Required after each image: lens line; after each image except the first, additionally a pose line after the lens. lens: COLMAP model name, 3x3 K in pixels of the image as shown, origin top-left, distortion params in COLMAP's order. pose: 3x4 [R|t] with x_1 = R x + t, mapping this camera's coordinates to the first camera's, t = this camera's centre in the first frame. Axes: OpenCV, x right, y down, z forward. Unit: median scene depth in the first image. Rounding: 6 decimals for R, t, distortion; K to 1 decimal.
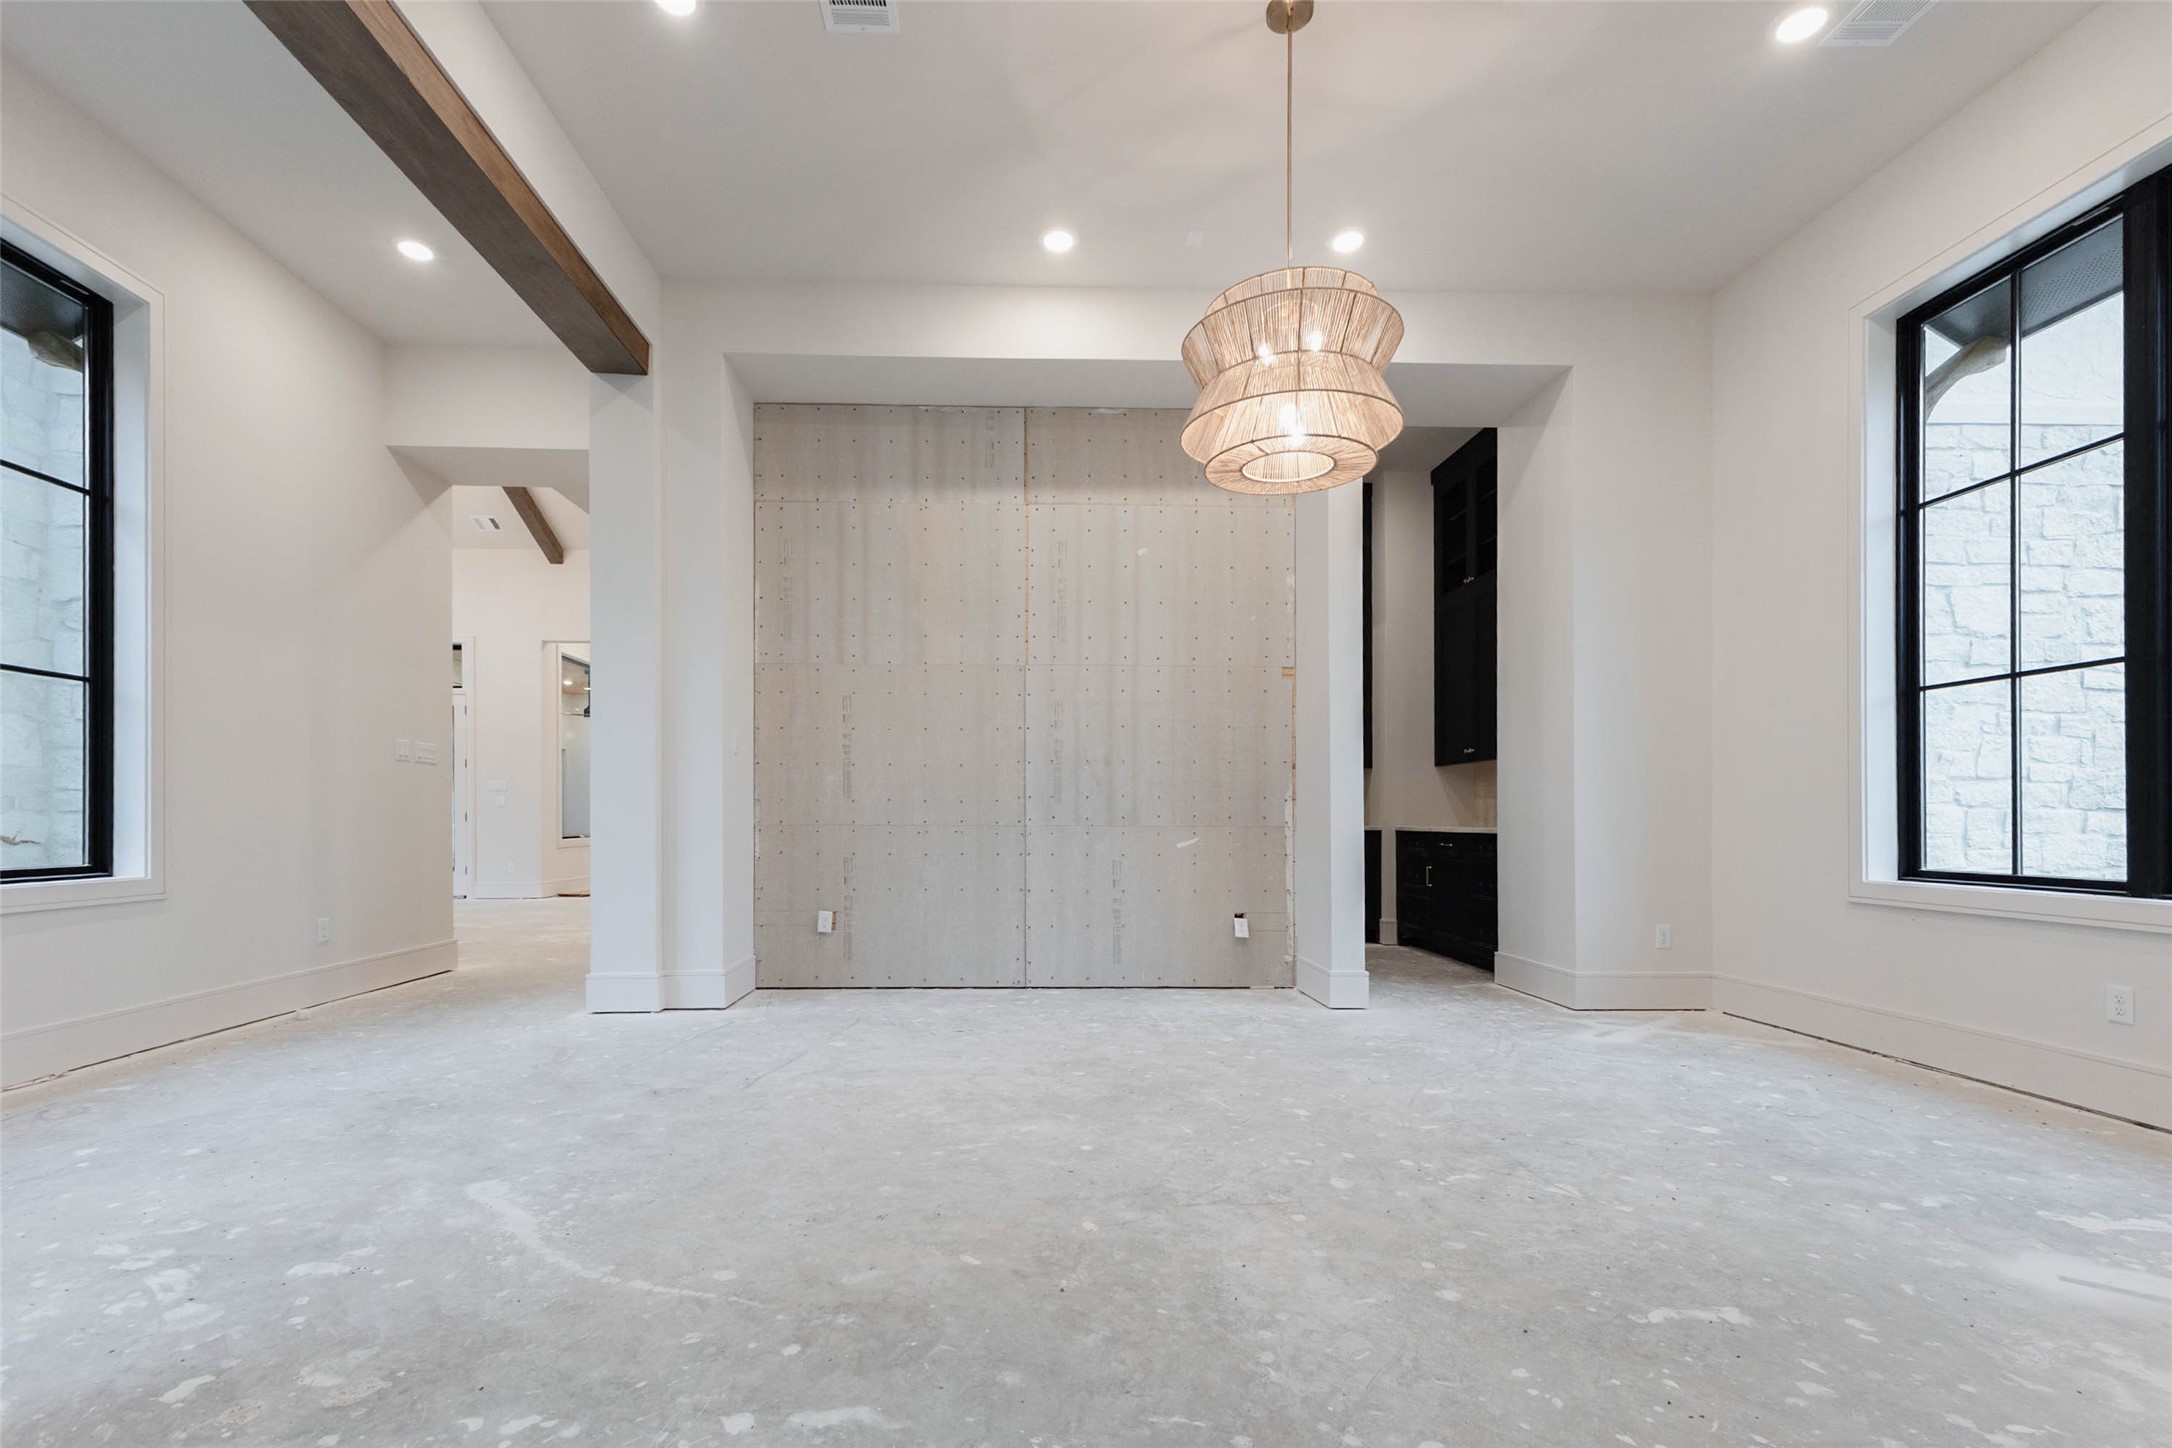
lens RADIAL K [[949.9, 0, 1017.5], [0, 949.9, 818.7], [0, 0, 1]] dist [-0.004684, -0.002386]
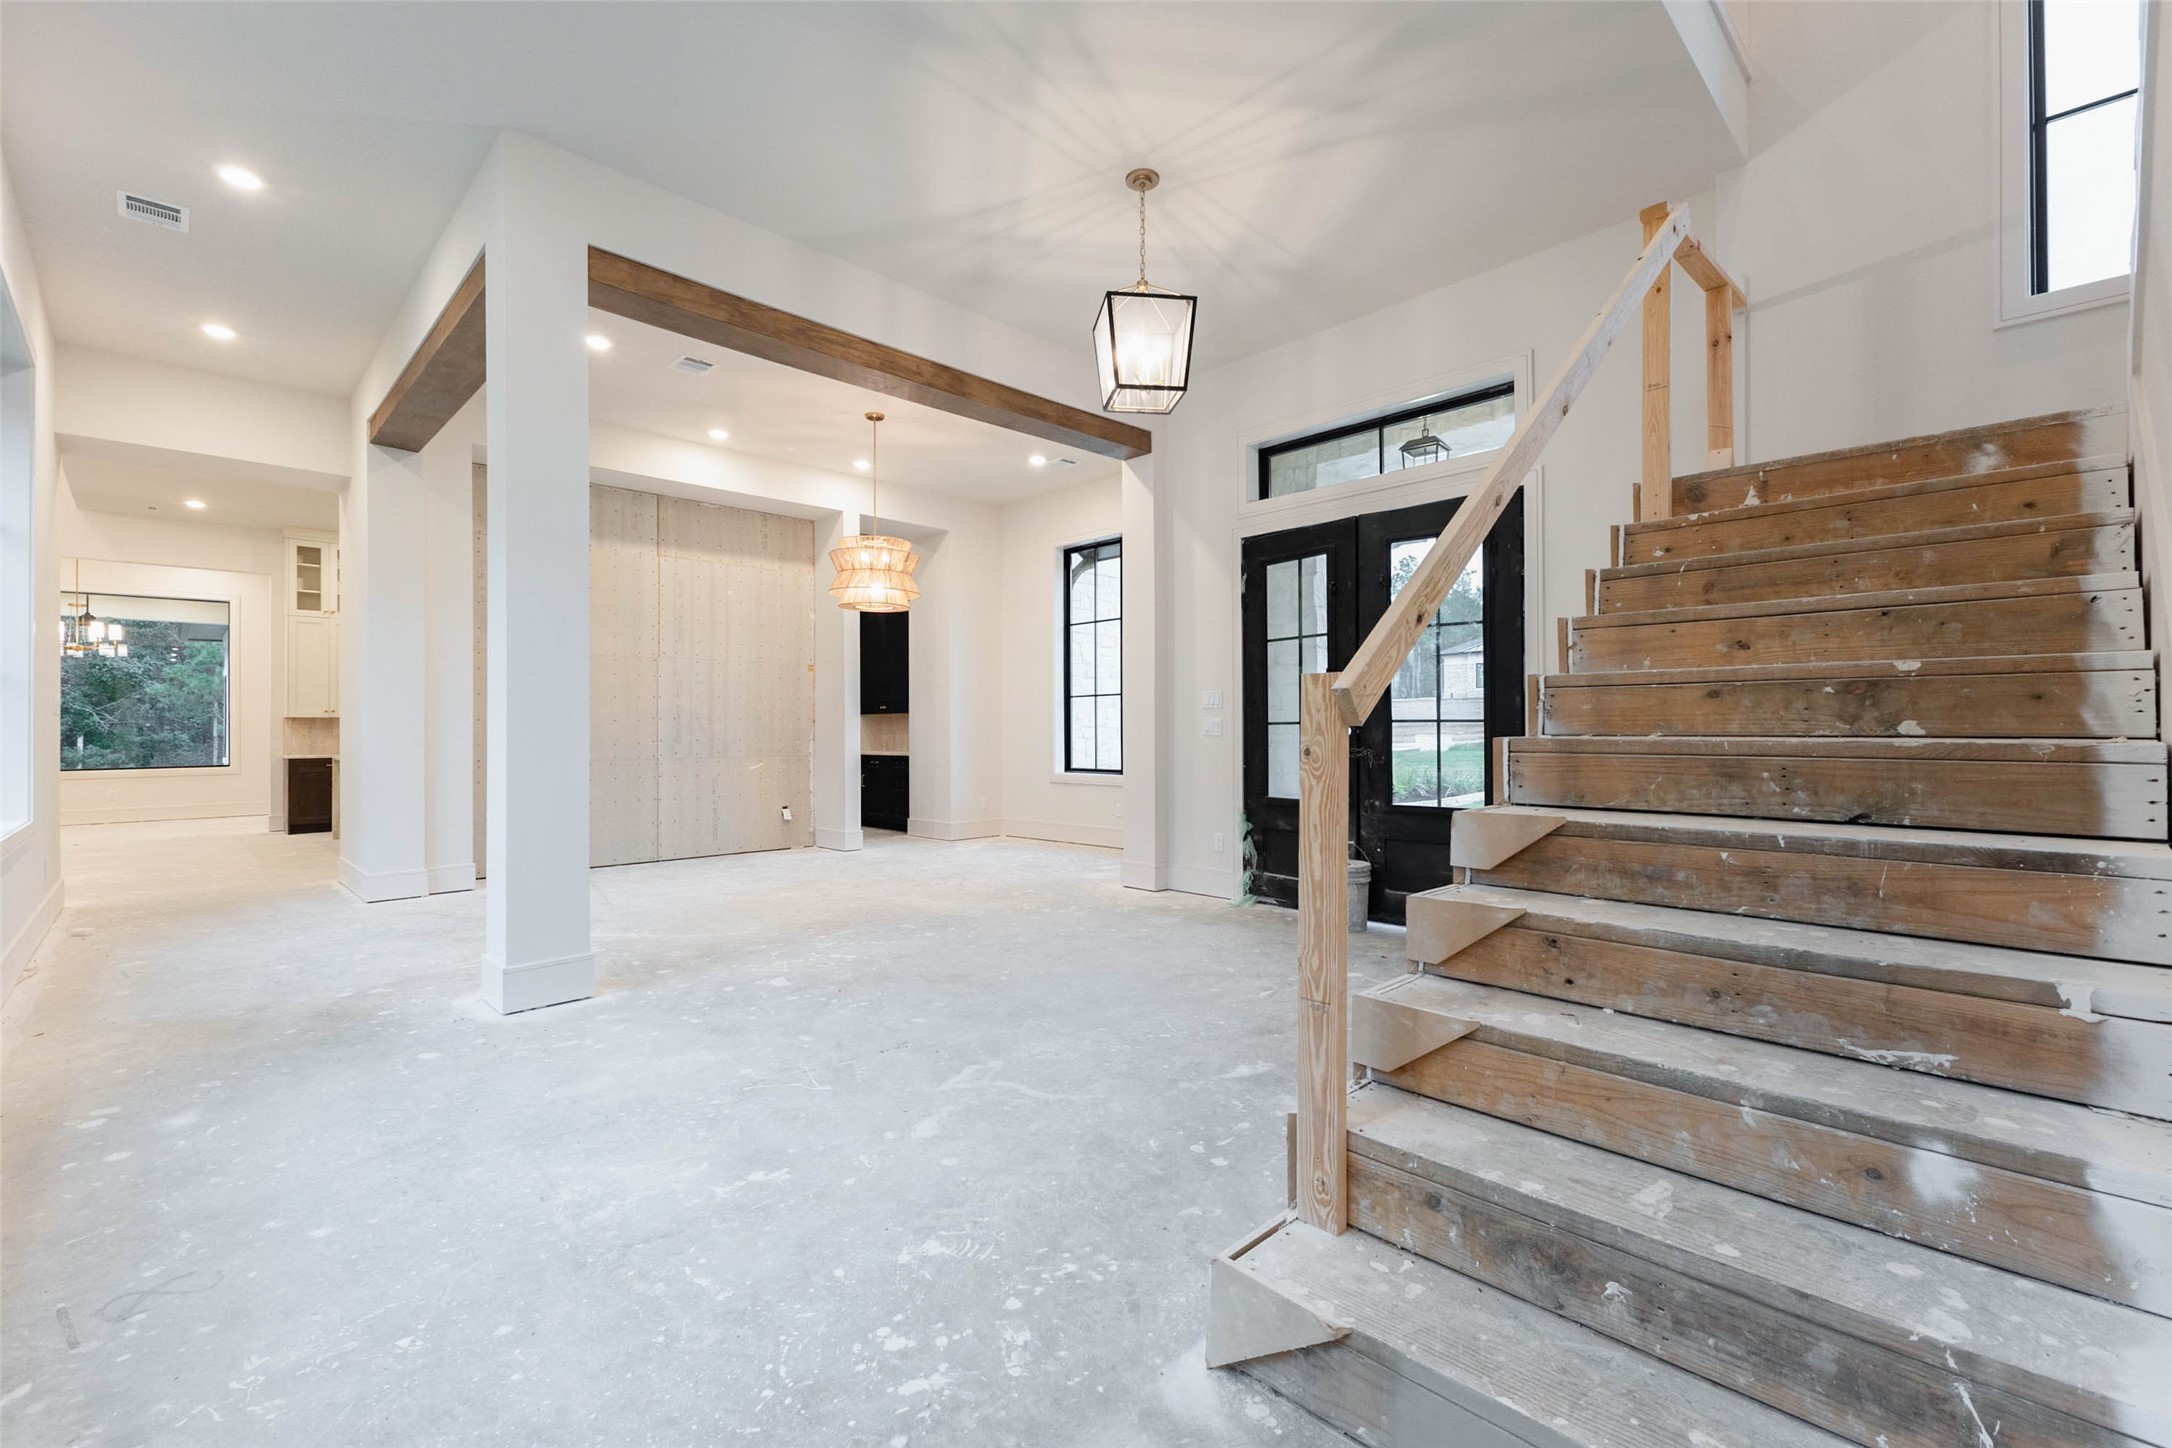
lens RADIAL K [[941.3, 0, 1083.2], [0, 941.3, 723.8], [0, 0, 1]] dist [0.006133, 0.001158]
pose [[0.719572, -0.001625, 0.694416, -1.011249], [0.005649, 0.999978, -0.003513, -0.073095], [-0.694395, 0.006451, 0.719565, -1.098375]]
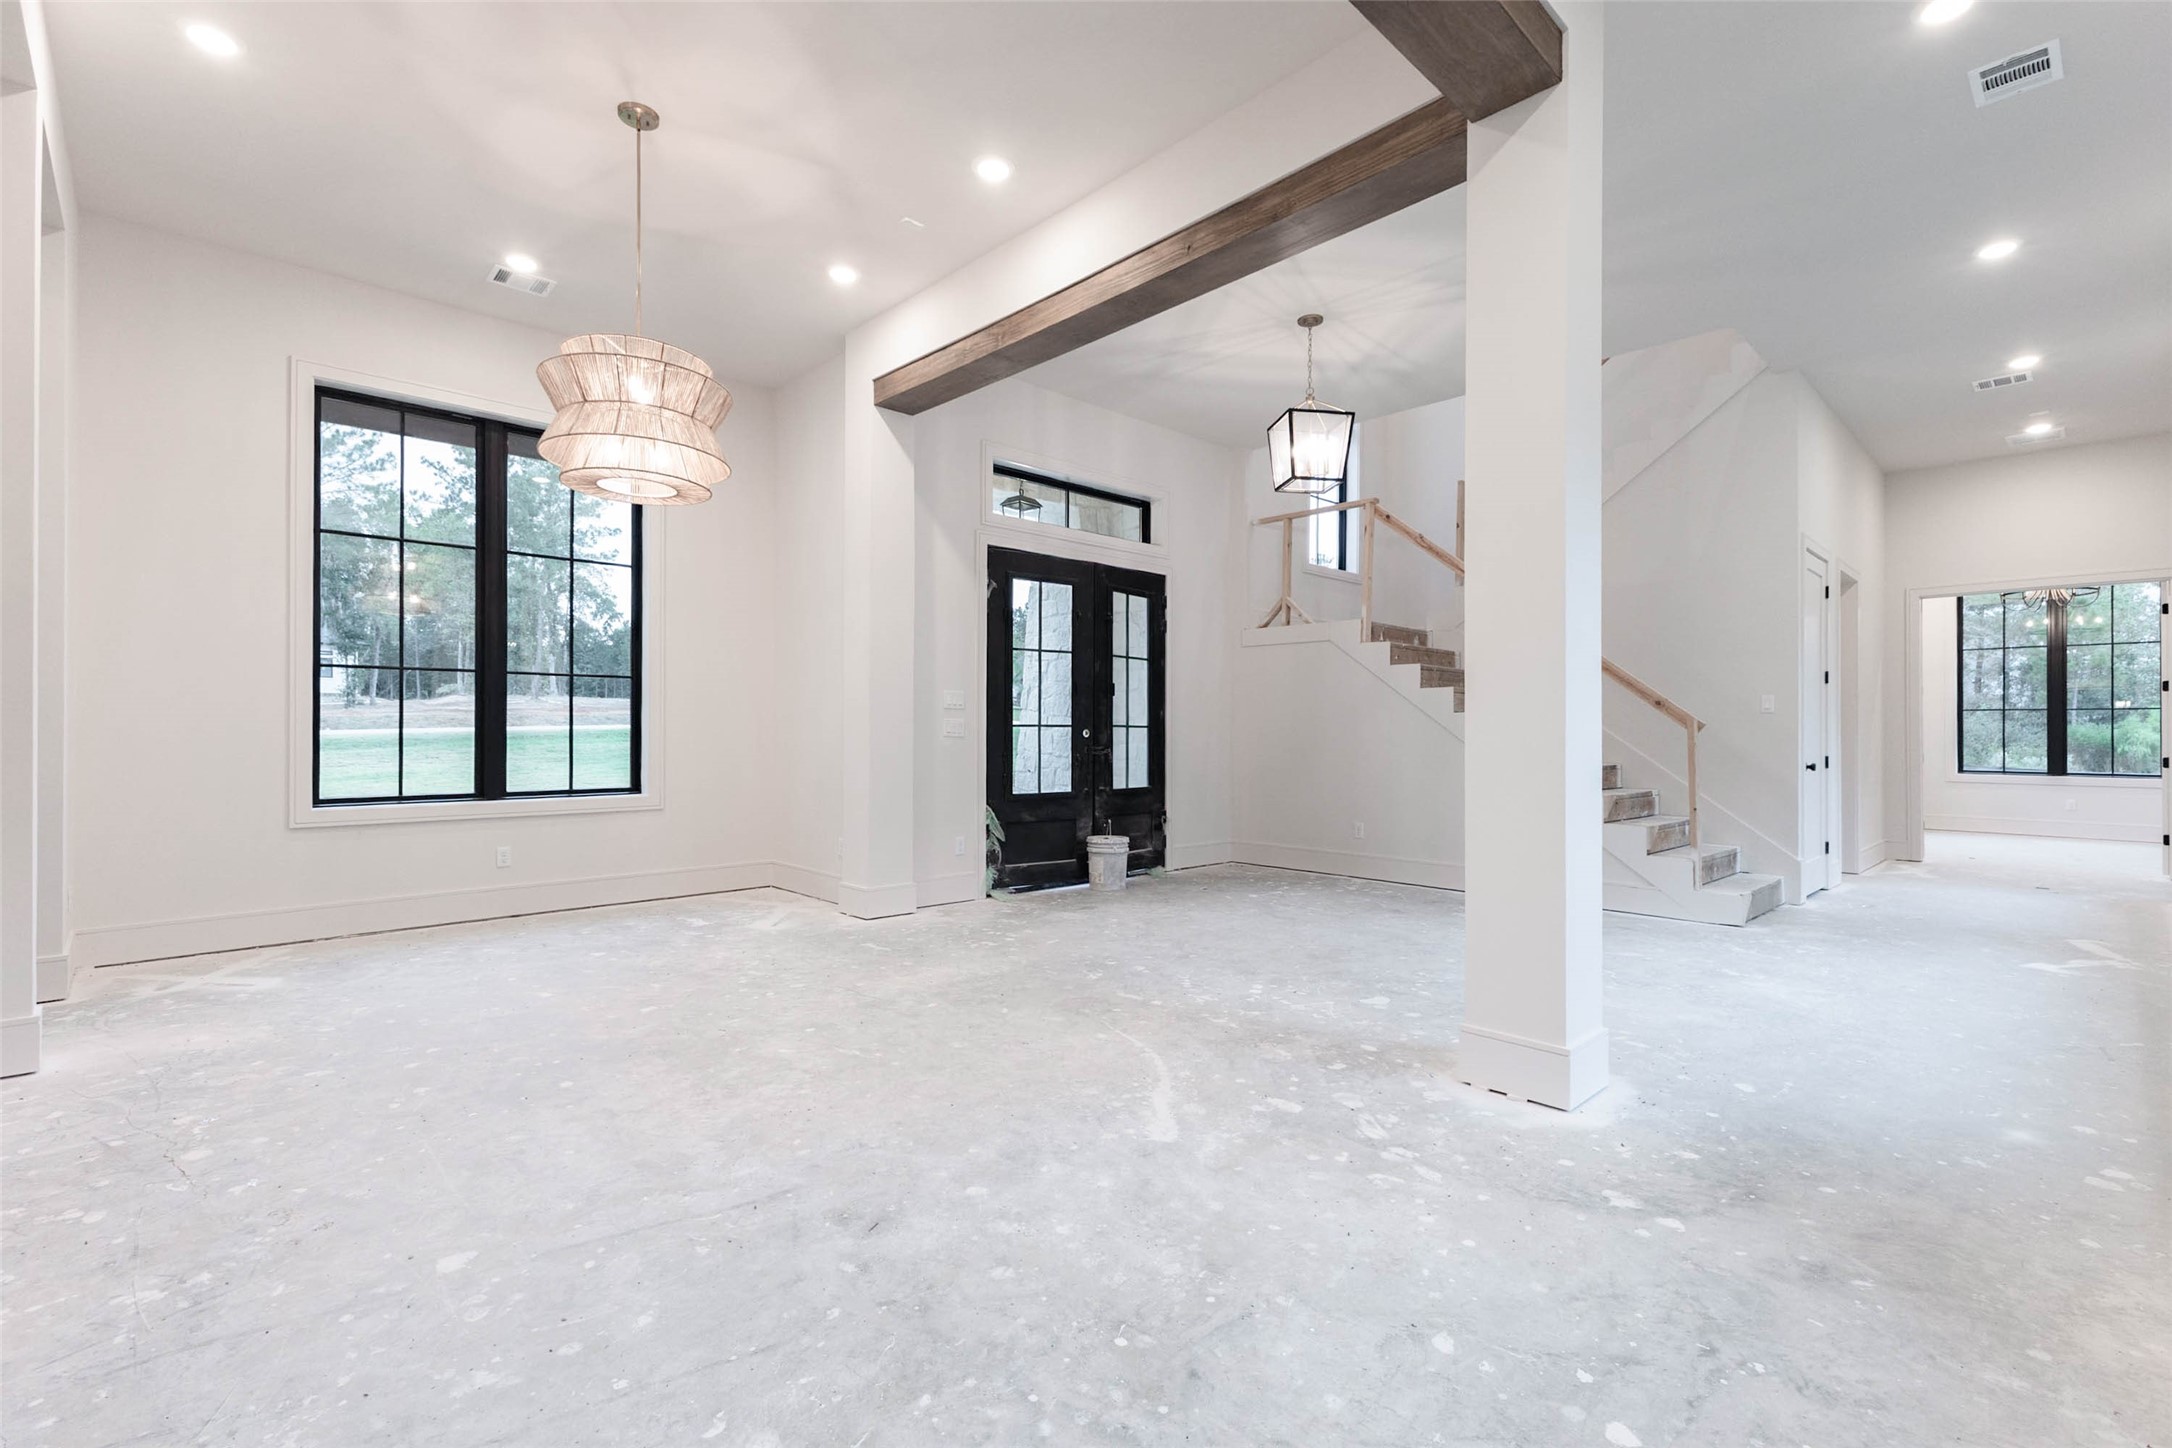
lens RADIAL K [[941.3, 0, 1114.9], [0, 941.3, 720.3], [0, 0, 1]] dist [0.006133, 0.001158]
pose [[-0.689071, 0.002542, 0.724689, -1.064134], [-0.007428, 0.999917, -0.010570, -0.069293], [-0.724656, -0.012667, -0.688995, 1.449771]]
